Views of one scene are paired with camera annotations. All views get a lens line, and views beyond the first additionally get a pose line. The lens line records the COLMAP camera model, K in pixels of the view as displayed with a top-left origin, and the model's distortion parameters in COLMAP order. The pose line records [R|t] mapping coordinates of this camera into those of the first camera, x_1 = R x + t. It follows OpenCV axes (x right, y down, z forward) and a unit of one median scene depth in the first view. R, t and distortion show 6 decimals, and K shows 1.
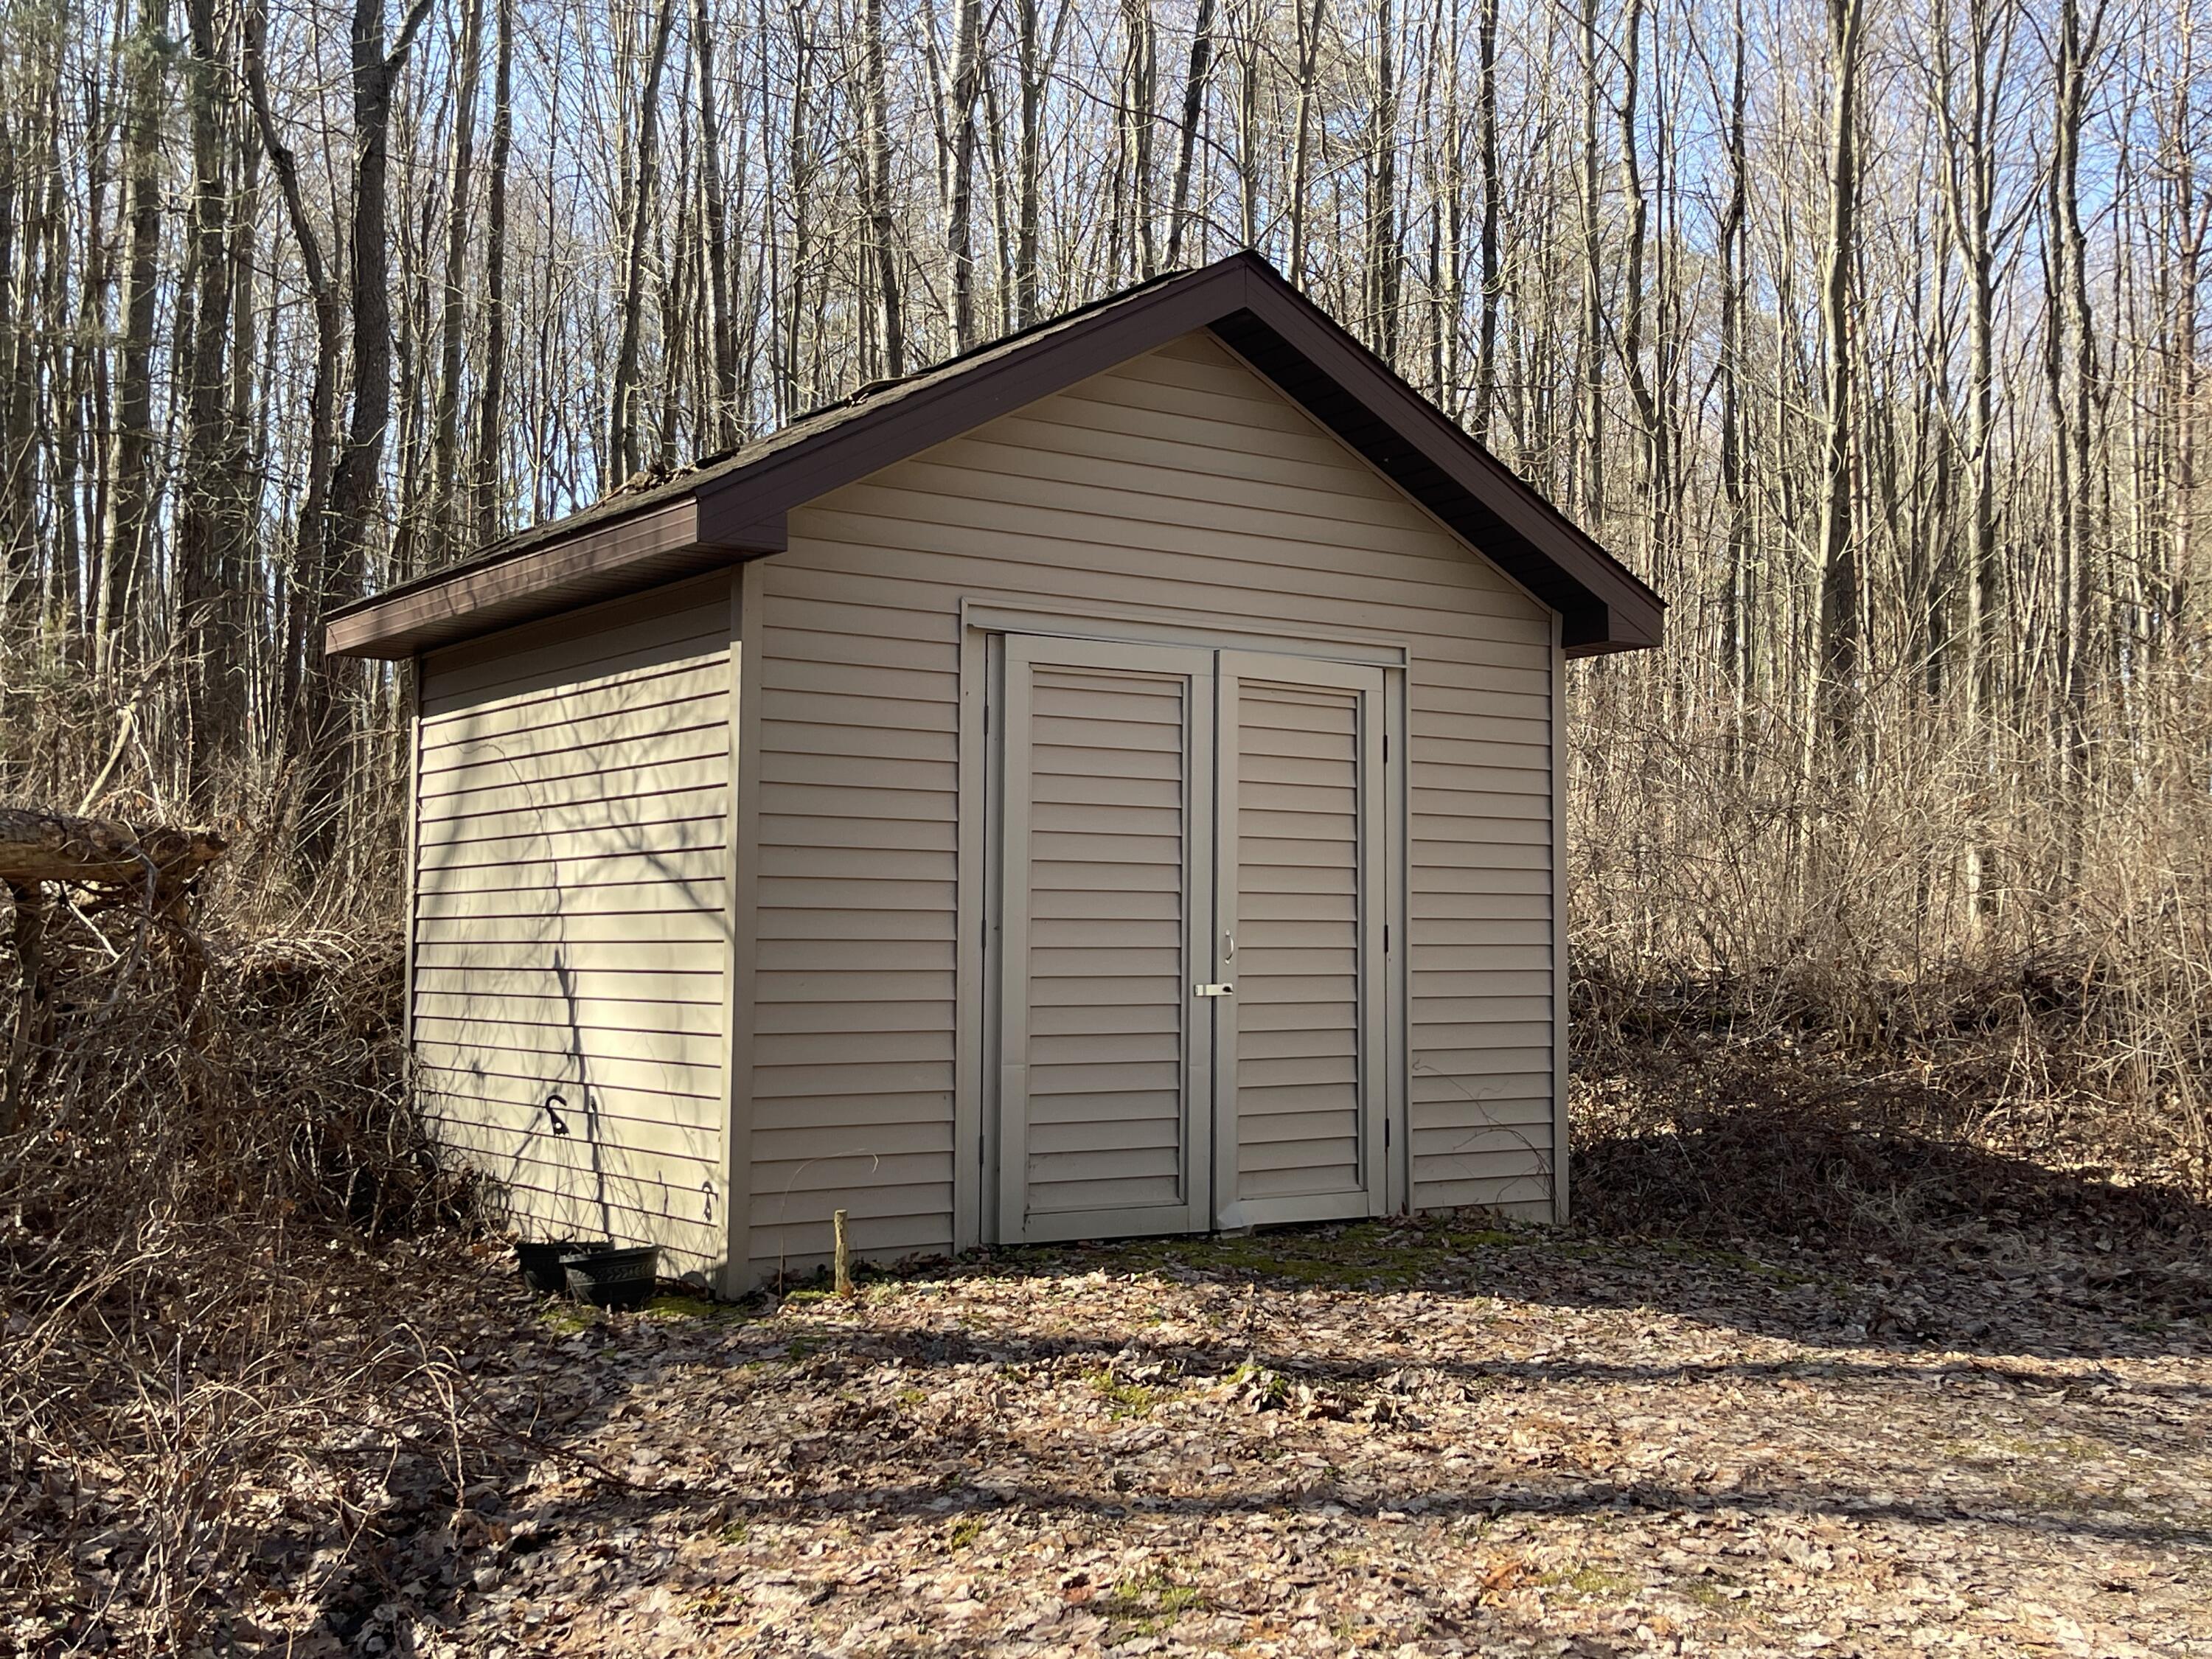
lens RADIAL K [[2406.7, 0, 1106.2], [0, 2406.7, 835.3], [0, 0, 1]] dist [0.001670, 0.000000]
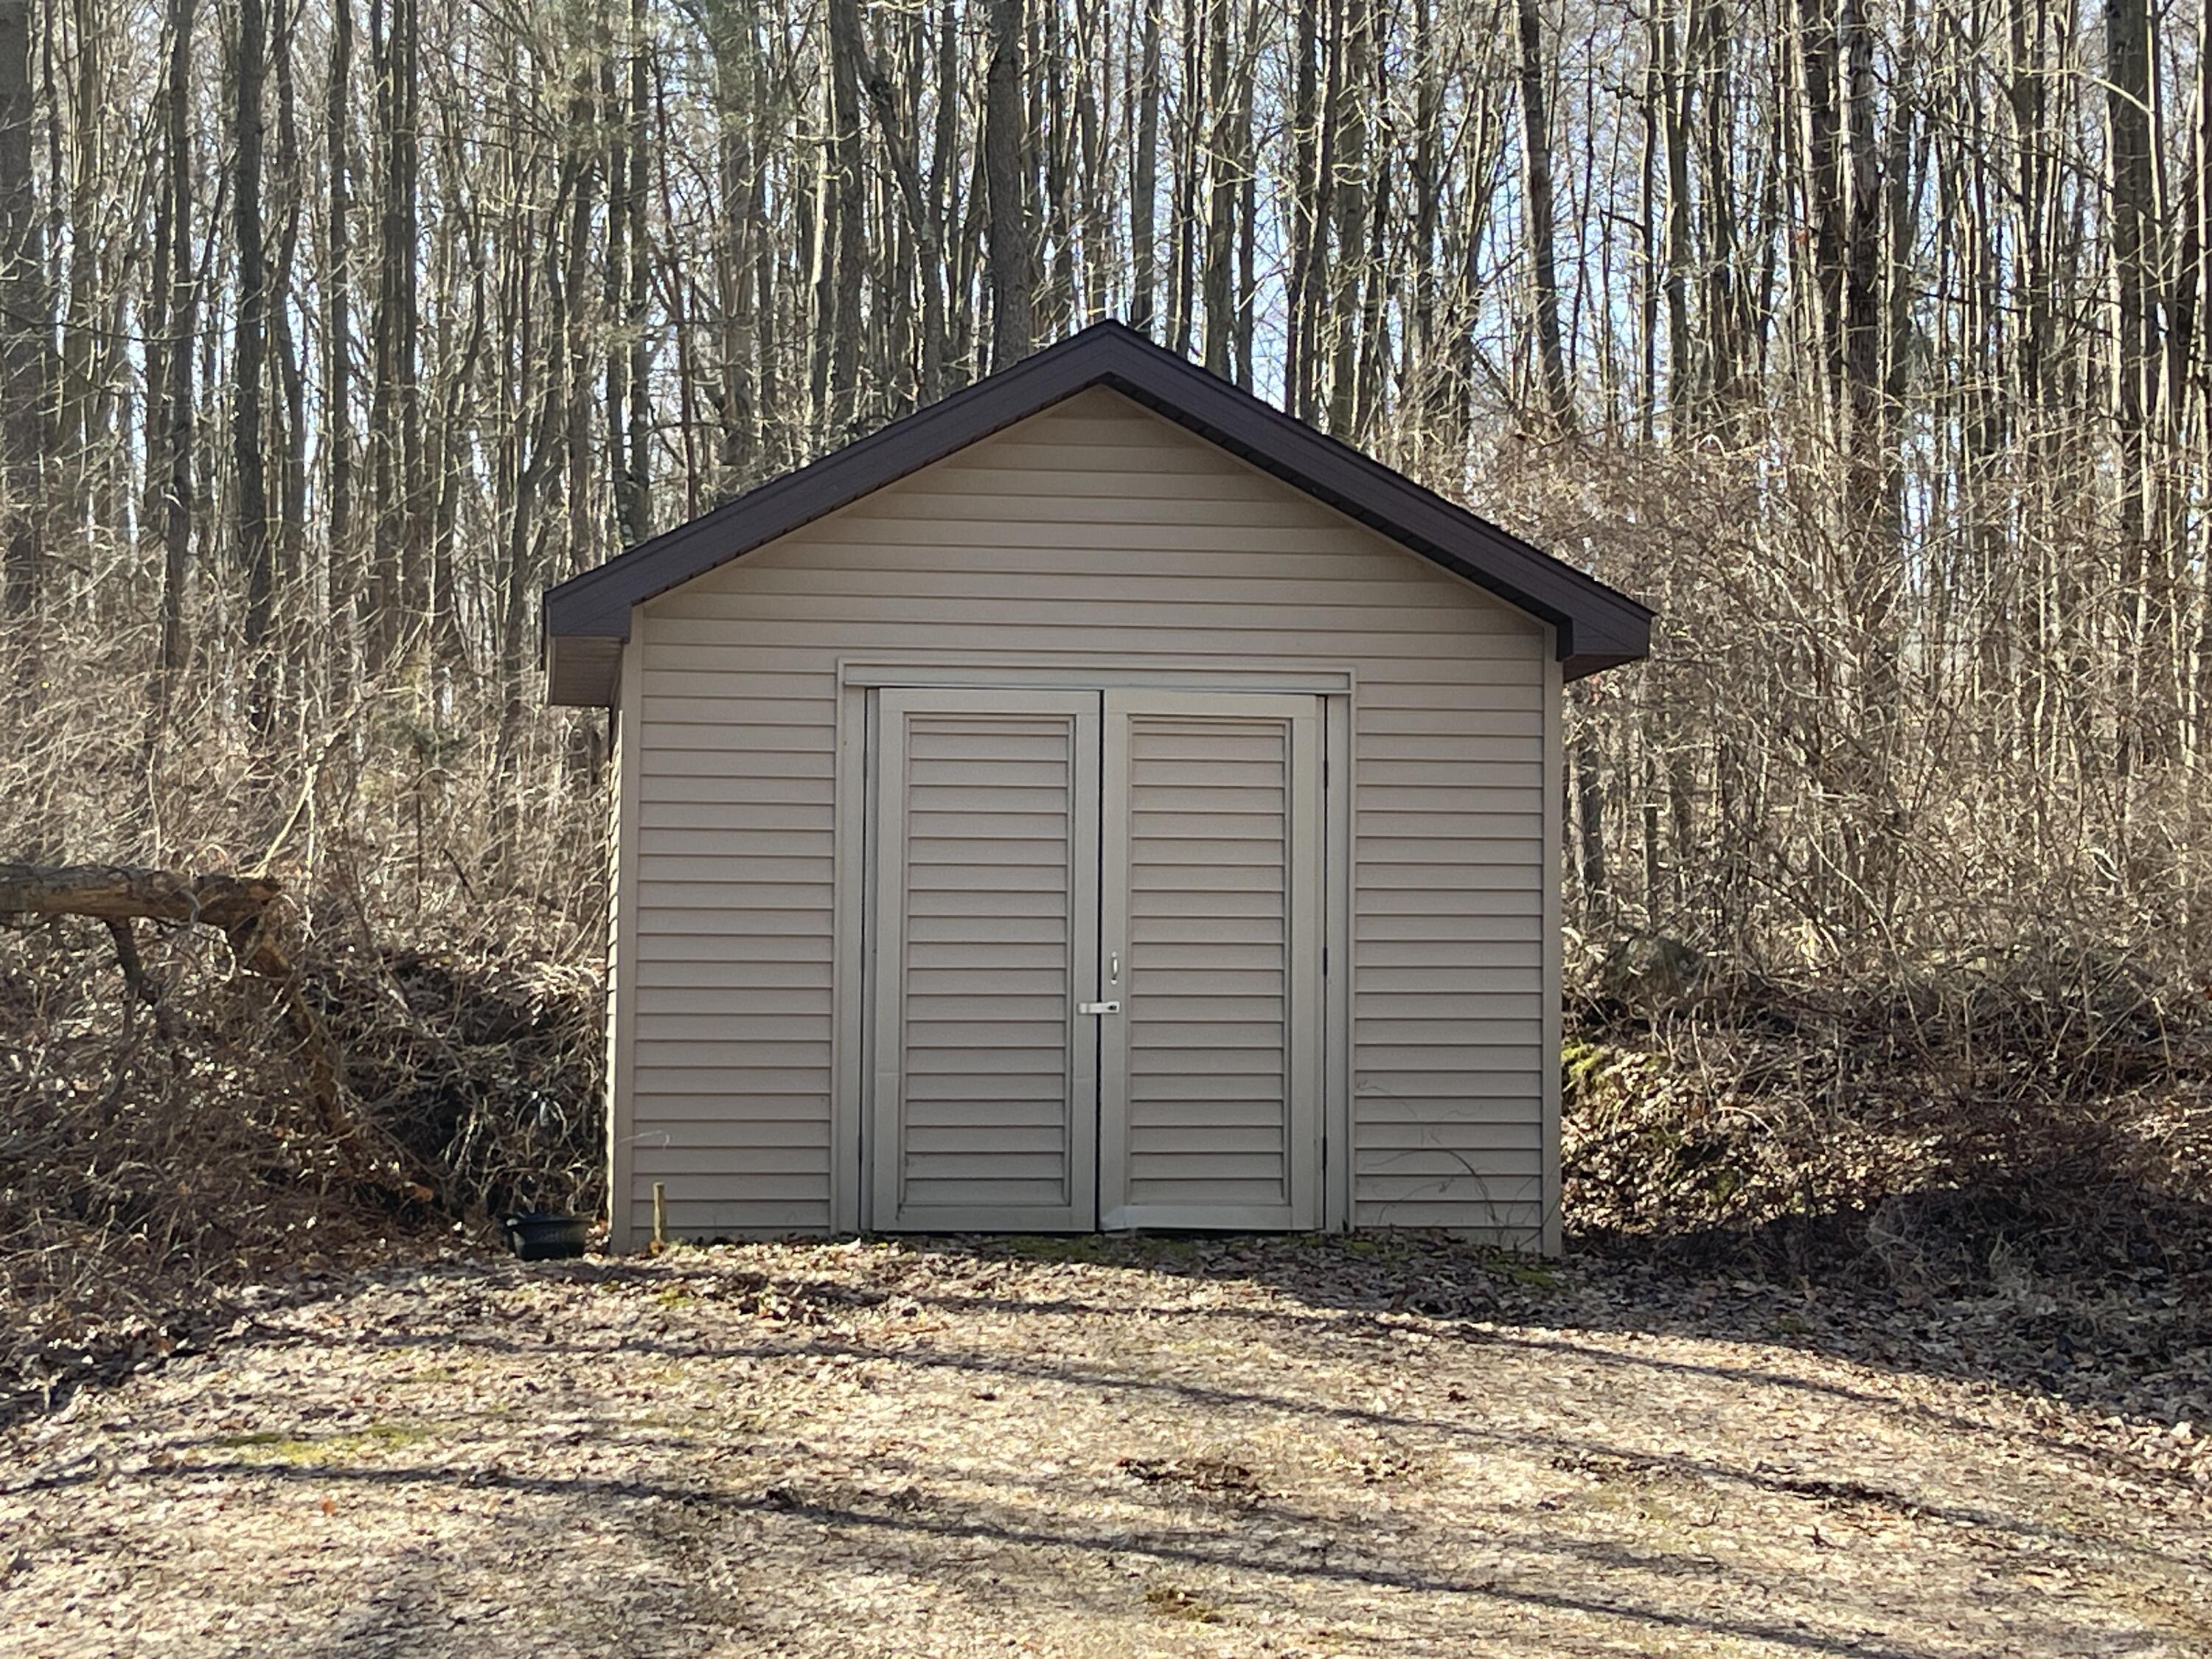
lens RADIAL K [[3987.0, 0, 1106.1], [0, 3987.0, 827.1], [0, 0, 1]] dist [-0.018360, 0.000000]
pose [[0.866838, -0.016006, -0.498333, 0.932540], [0.018040, 0.999837, -0.000733, -0.014776], [0.498263, -0.008354, 0.866986, -0.536480]]
